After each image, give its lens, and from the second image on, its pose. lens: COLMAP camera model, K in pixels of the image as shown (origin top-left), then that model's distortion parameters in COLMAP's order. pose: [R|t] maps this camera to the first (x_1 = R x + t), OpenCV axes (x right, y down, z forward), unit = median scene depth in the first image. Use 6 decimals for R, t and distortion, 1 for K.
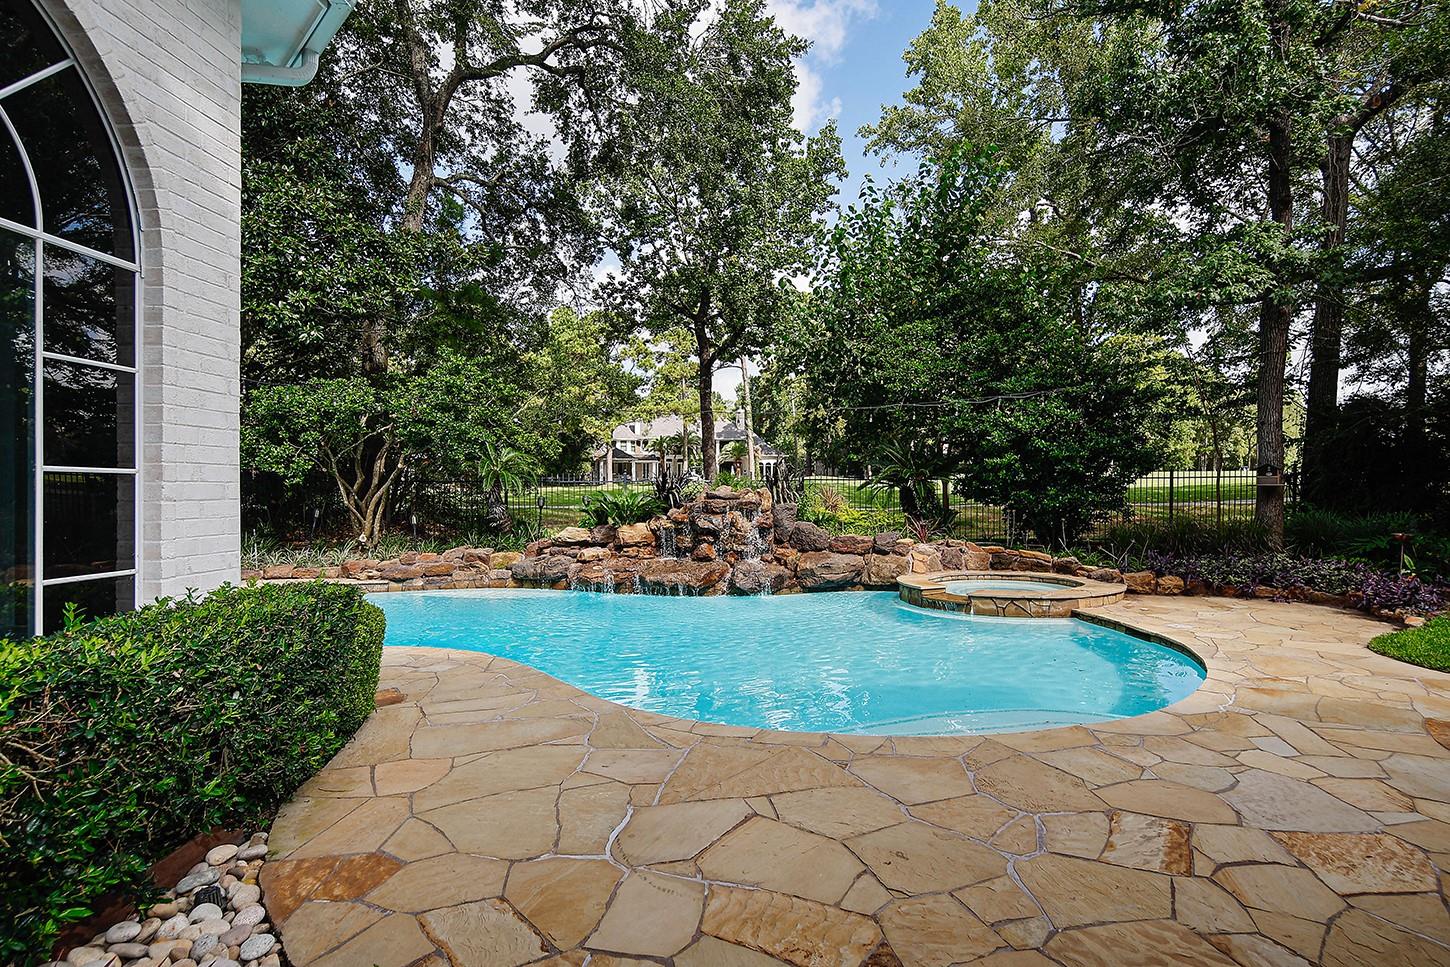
lens RADIAL K [[761.0, 0, 742.5], [0, 761.0, 485.8], [0, 0, 1]] dist [0.014833, -0.000775]
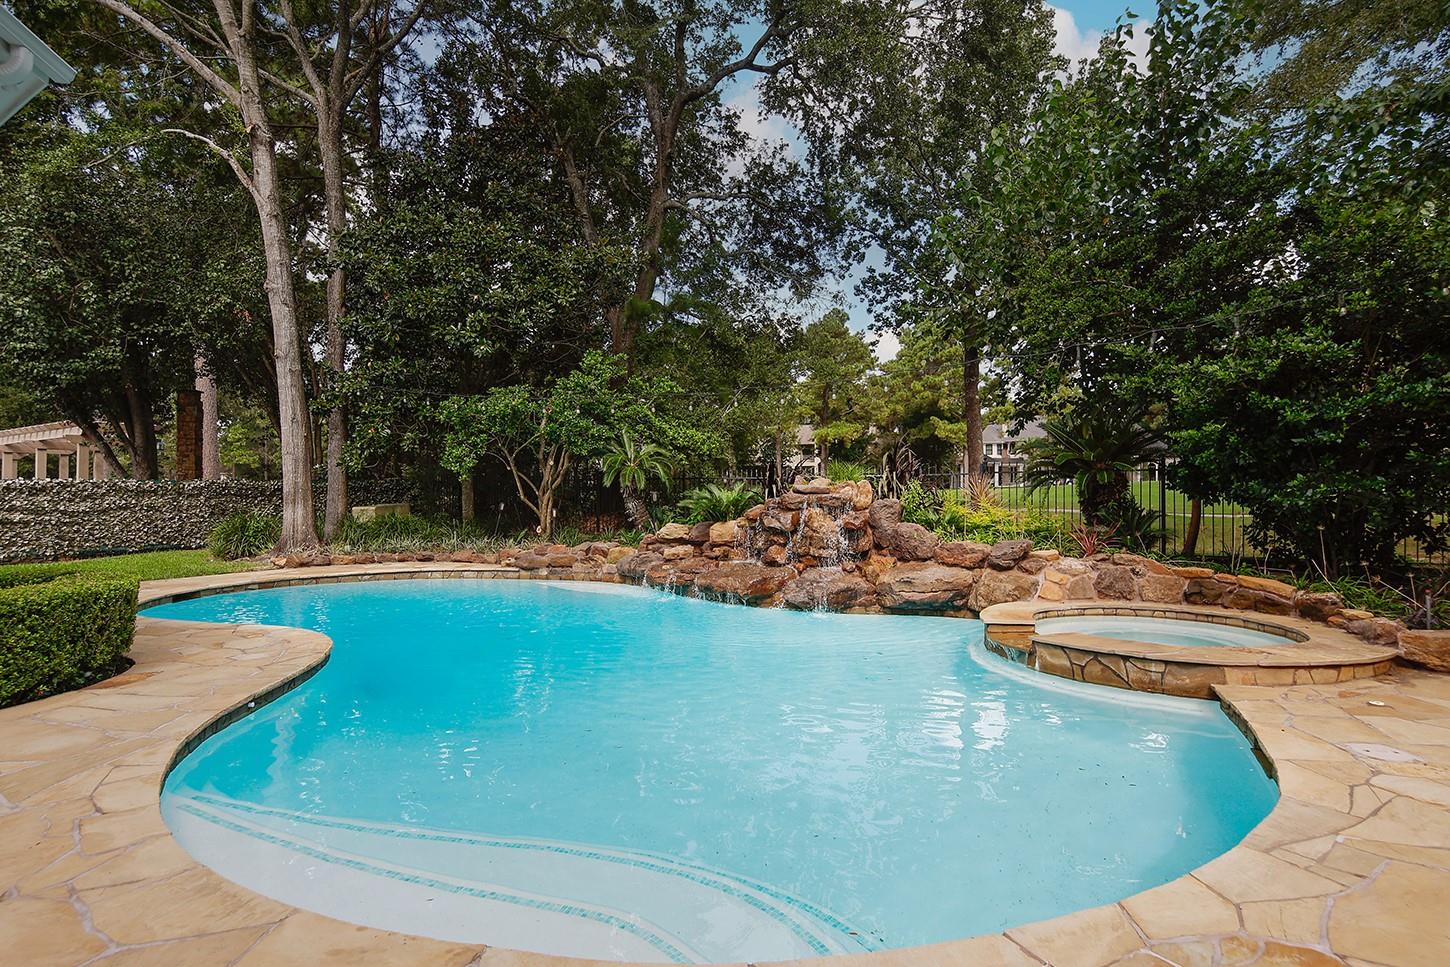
lens RADIAL K [[720.3, 0, 724.7], [0, 720.3, 479.4], [0, 0, 1]] dist [0.003872, -0.001287]
pose [[0.852397, -0.010268, -0.522795, 0.311581], [0.001070, 0.999839, -0.017893, 0.016384], [0.522895, 0.014692, 0.852271, 0.279378]]
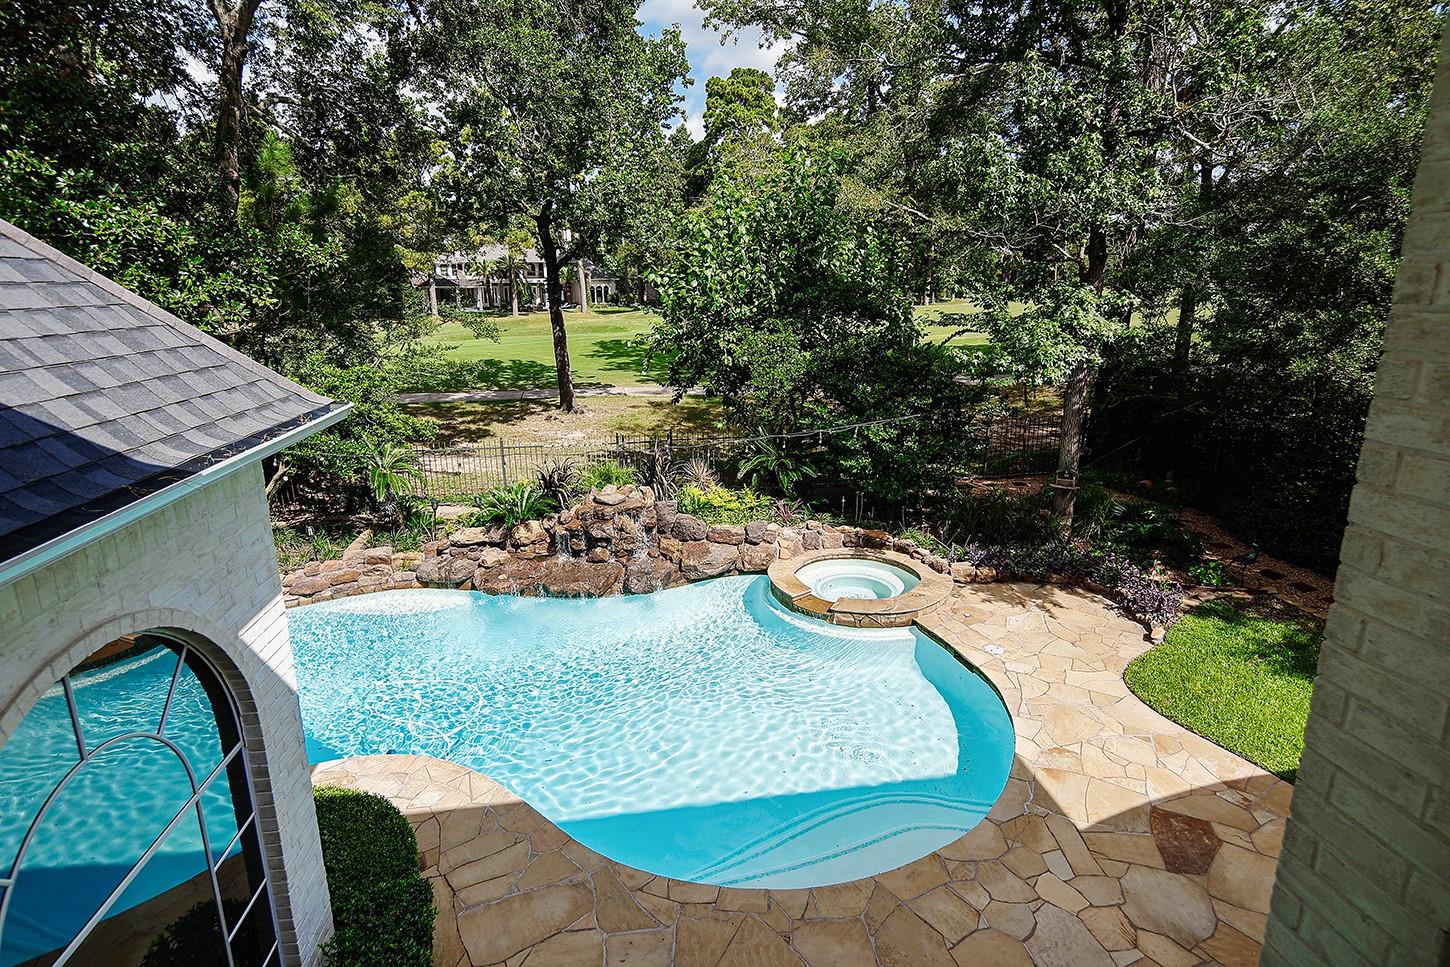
lens RADIAL K [[761.0, 0, 681.0], [0, 761.0, 455.0], [0, 0, 1]] dist [0.014833, -0.000775]
pose [[0.988318, -0.064405, 0.138125, -0.073217], [0.030976, 0.972288, 0.231724, -0.303432], [-0.149222, -0.224739, 0.962925, -0.059978]]
